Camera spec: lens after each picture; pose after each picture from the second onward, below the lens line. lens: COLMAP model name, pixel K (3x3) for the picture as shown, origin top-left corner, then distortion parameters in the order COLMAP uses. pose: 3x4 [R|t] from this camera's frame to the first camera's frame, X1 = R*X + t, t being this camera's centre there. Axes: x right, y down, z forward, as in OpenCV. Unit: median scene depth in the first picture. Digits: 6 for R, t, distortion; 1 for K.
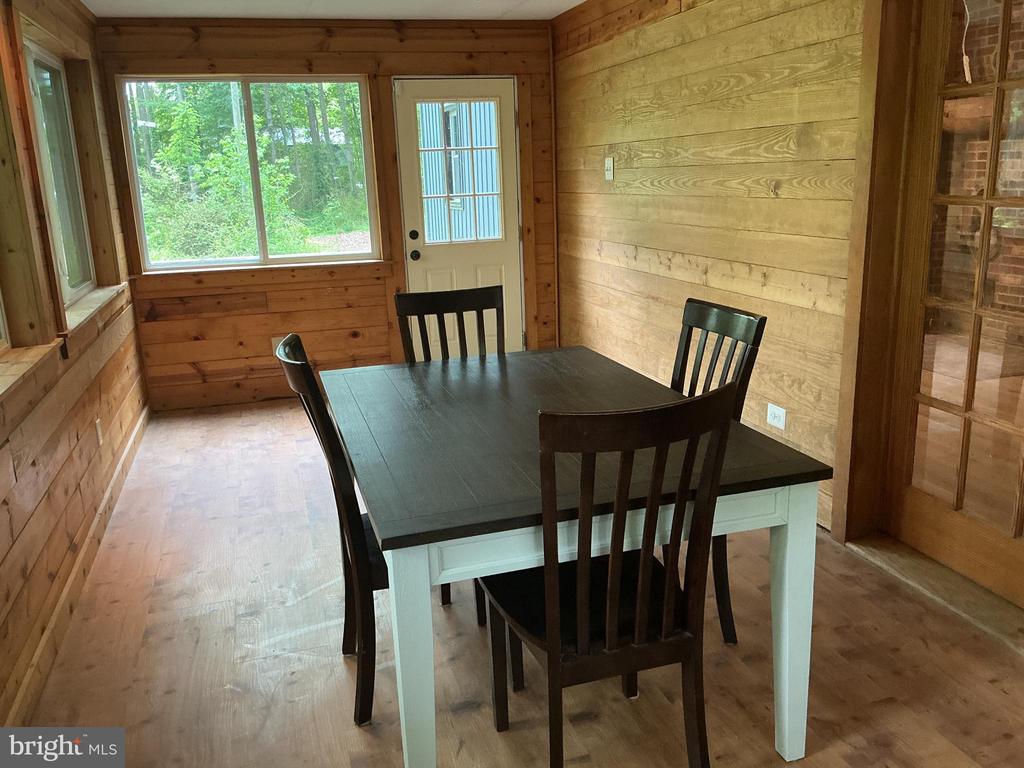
lens RADIAL K [[849.0, 0, 509.5], [0, 849.0, 387.6], [0, 0, 1]] dist [0.061395, -0.113749]
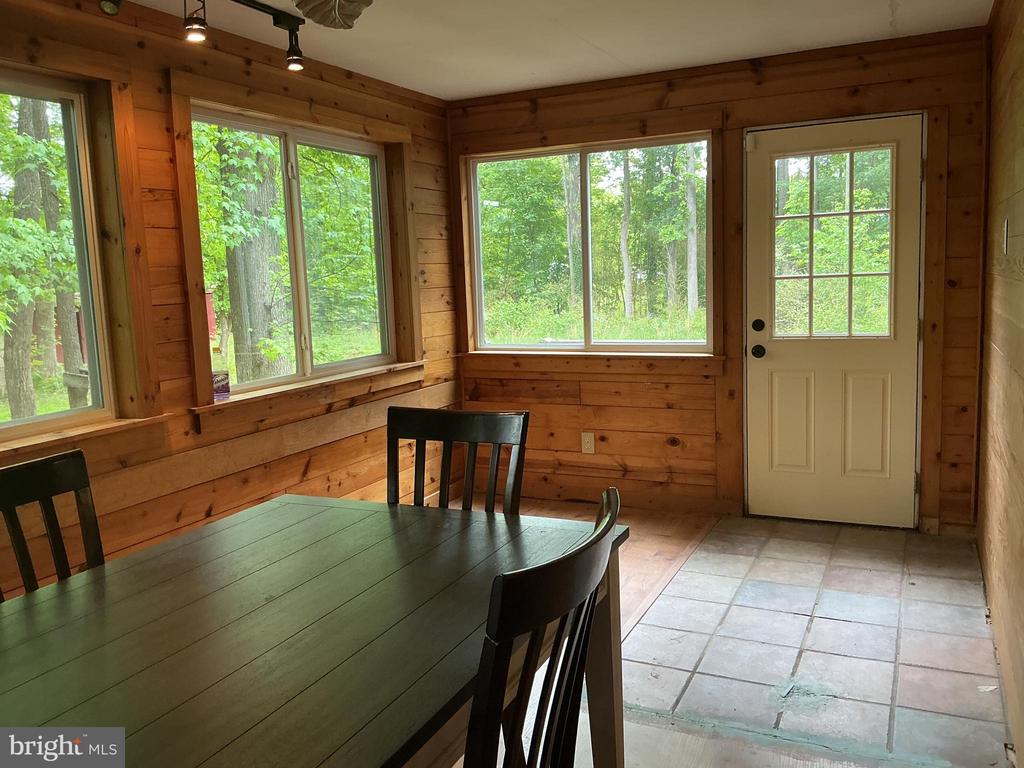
lens RADIAL K [[849.0, 0, 508.3], [0, 849.0, 384.1], [0, 0, 1]] dist [0.061395, -0.113749]
pose [[0.744347, 0.095180, -0.660975, 0.243232], [-0.154739, 0.987435, -0.032066, -0.068304], [0.649618, 0.126147, 0.749722, 0.283206]]
